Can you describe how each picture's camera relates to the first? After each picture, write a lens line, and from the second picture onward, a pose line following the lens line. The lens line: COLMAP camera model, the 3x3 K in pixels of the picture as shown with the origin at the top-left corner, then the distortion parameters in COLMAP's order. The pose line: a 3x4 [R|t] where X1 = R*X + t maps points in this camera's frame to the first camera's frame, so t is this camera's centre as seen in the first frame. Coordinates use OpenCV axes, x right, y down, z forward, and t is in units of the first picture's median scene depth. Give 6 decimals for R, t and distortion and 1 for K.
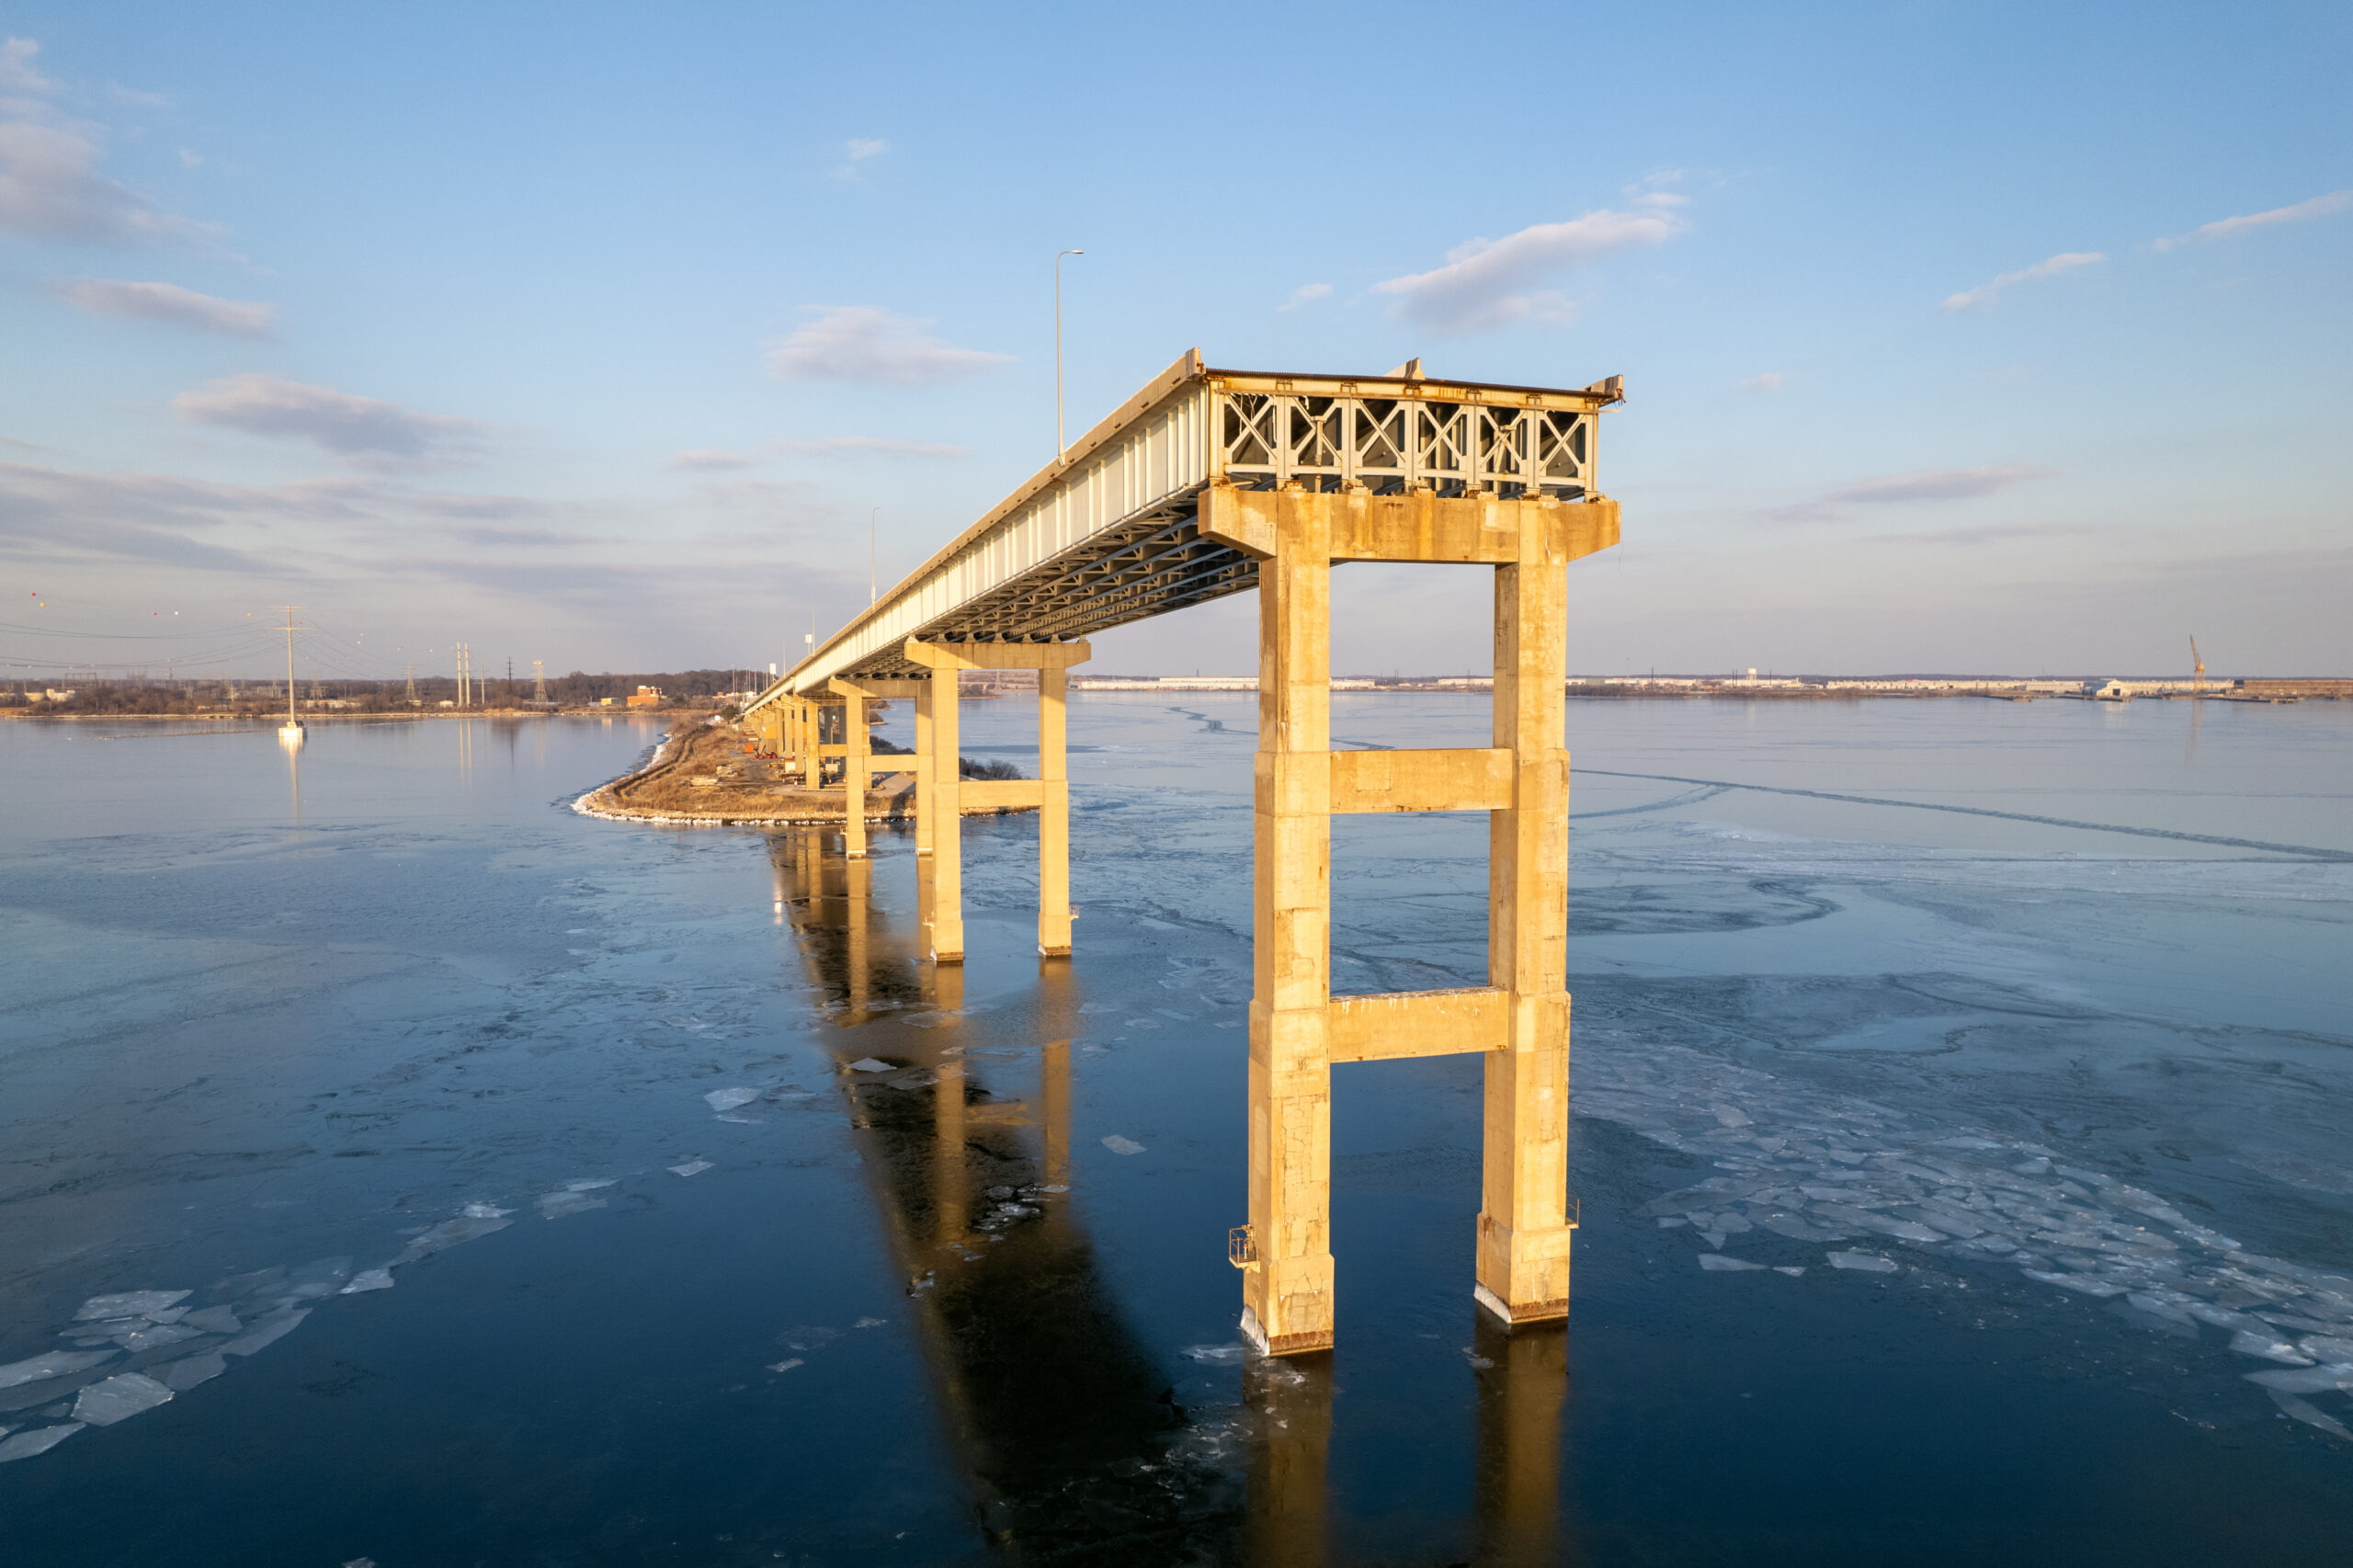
lens RADIAL K [[1607.8, 0, 1176.5], [0, 1607.8, 784.0], [0, 0, 1]] dist [-0.040267, -0.000500]
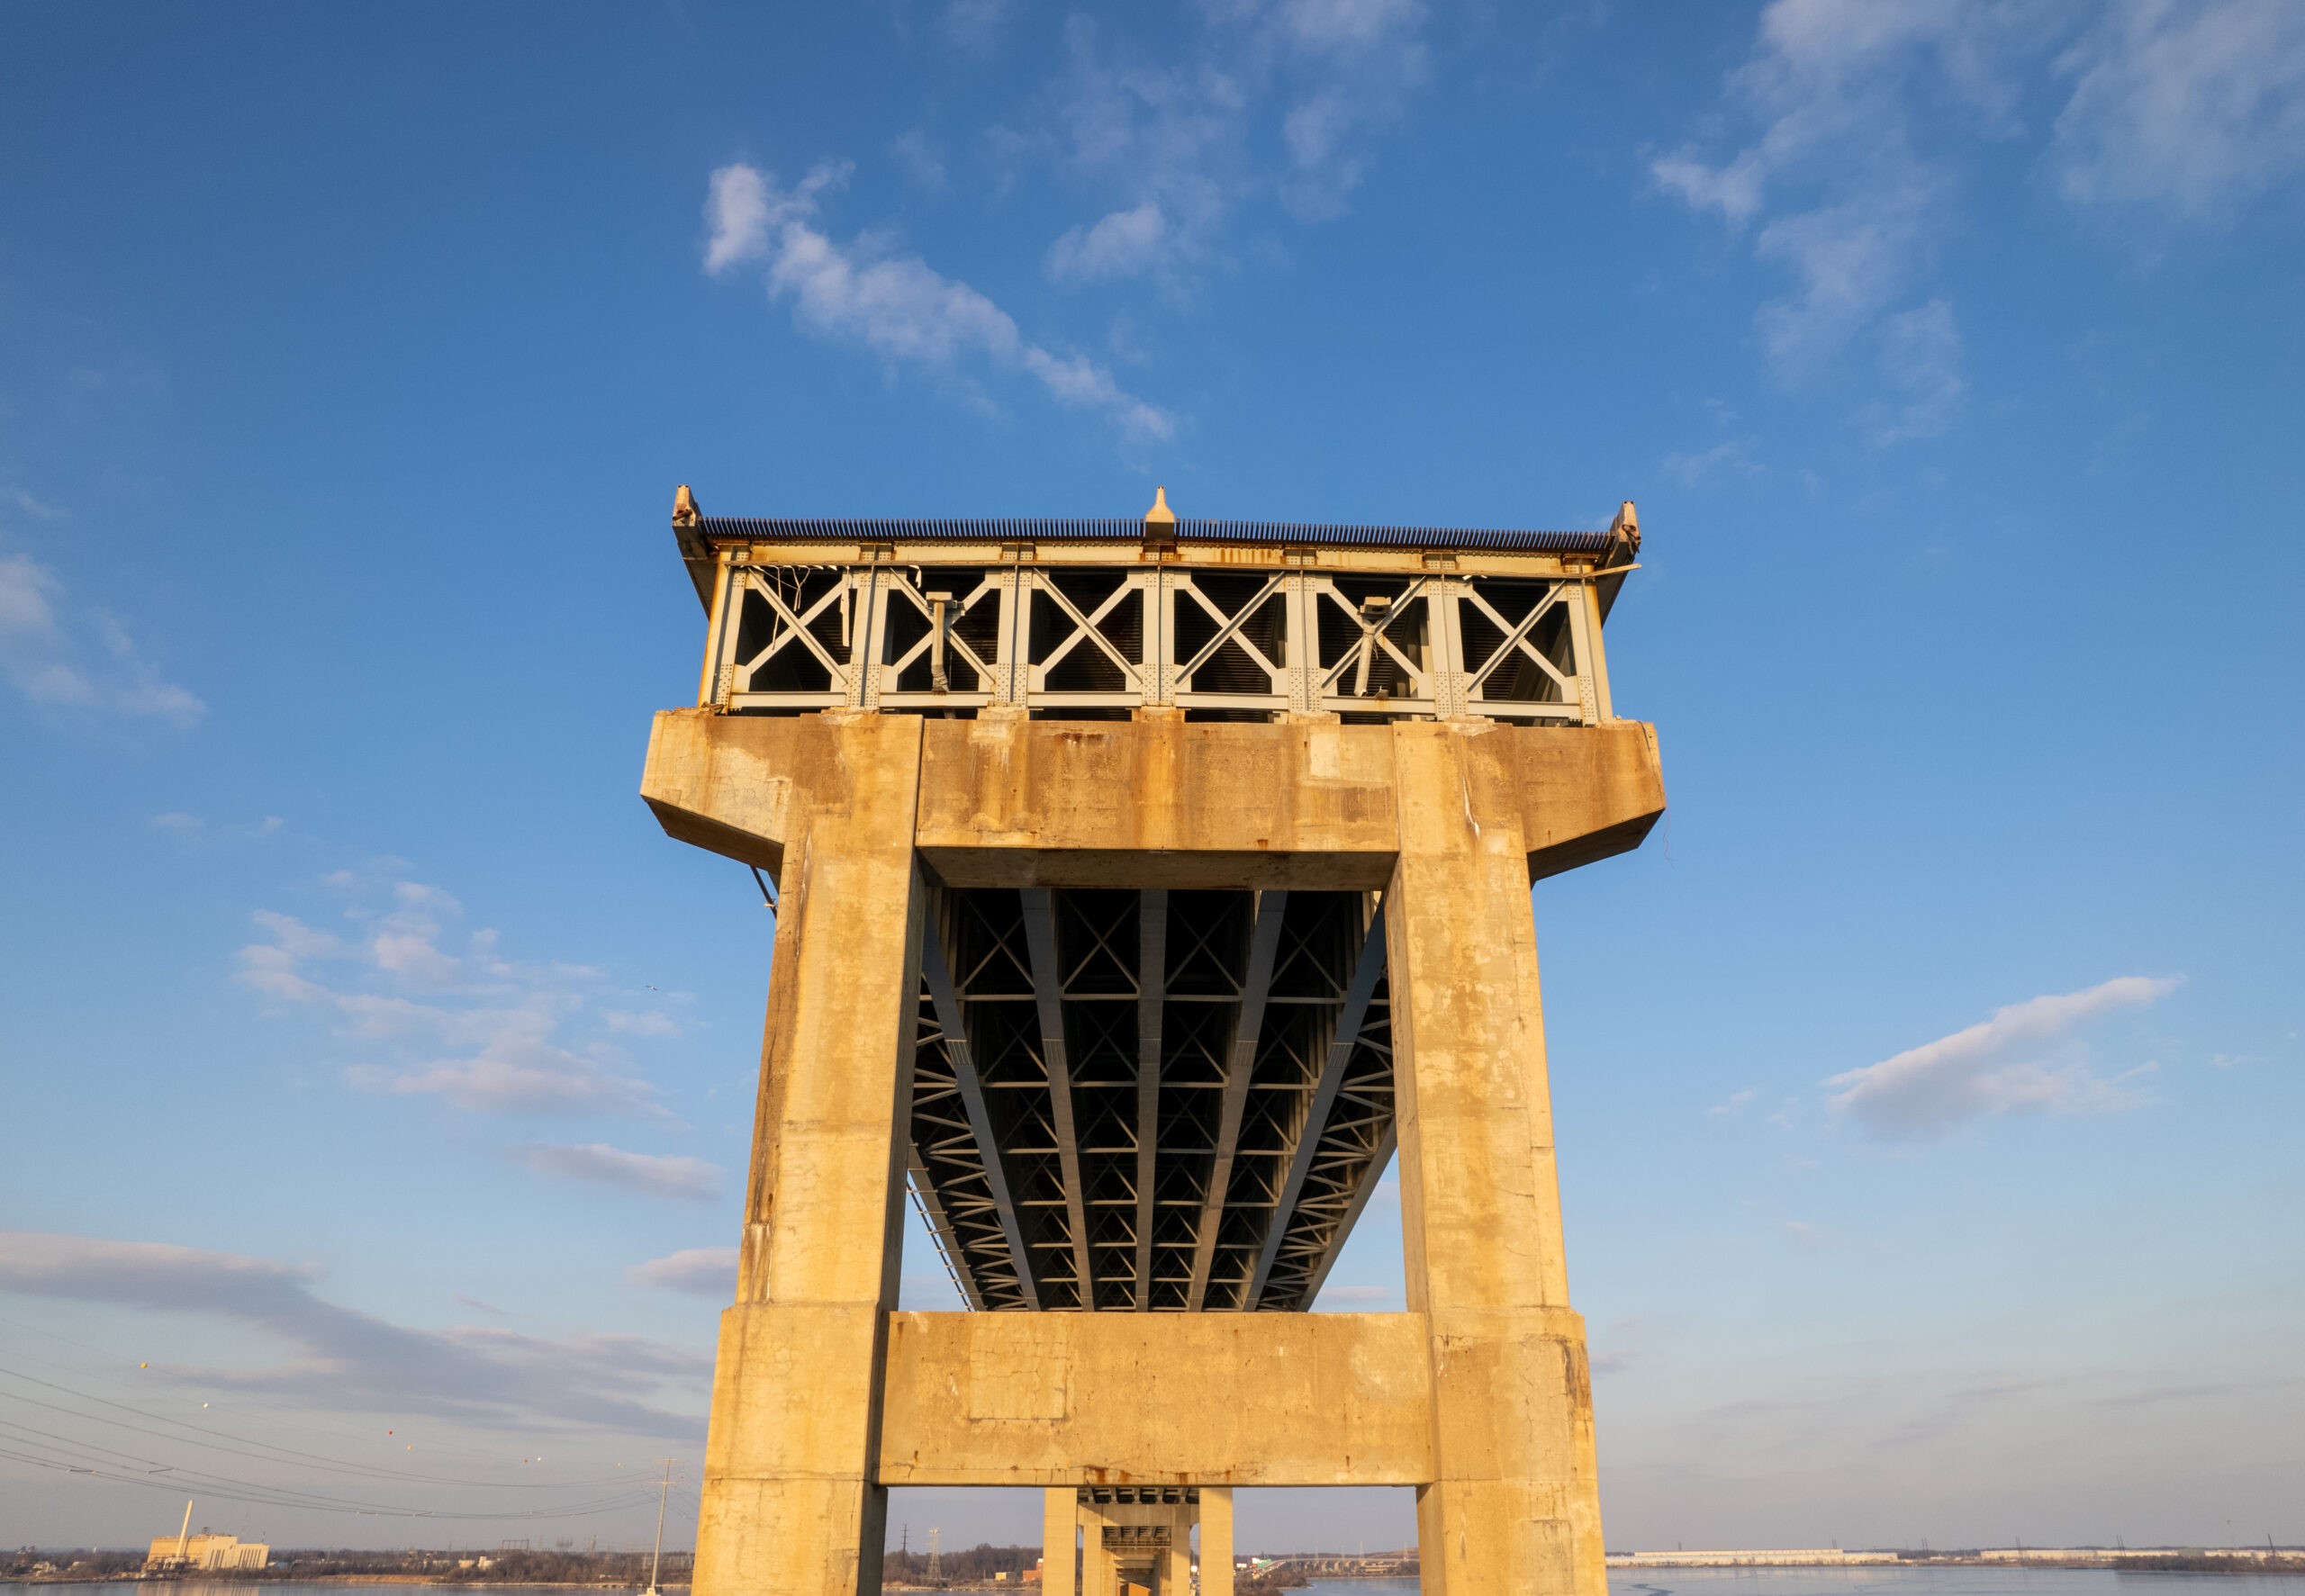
lens RADIAL K [[1637.2, 0, 1179.7], [0, 1637.2, 798.7], [0, 0, 1]] dist [-0.043784, 0.003847]
pose [[0.965752, -0.111046, -0.234504, 0.258507], [-0.015851, 0.876853, -0.480497, 0.057215], [0.258983, 0.467758, 0.845062, 0.611625]]
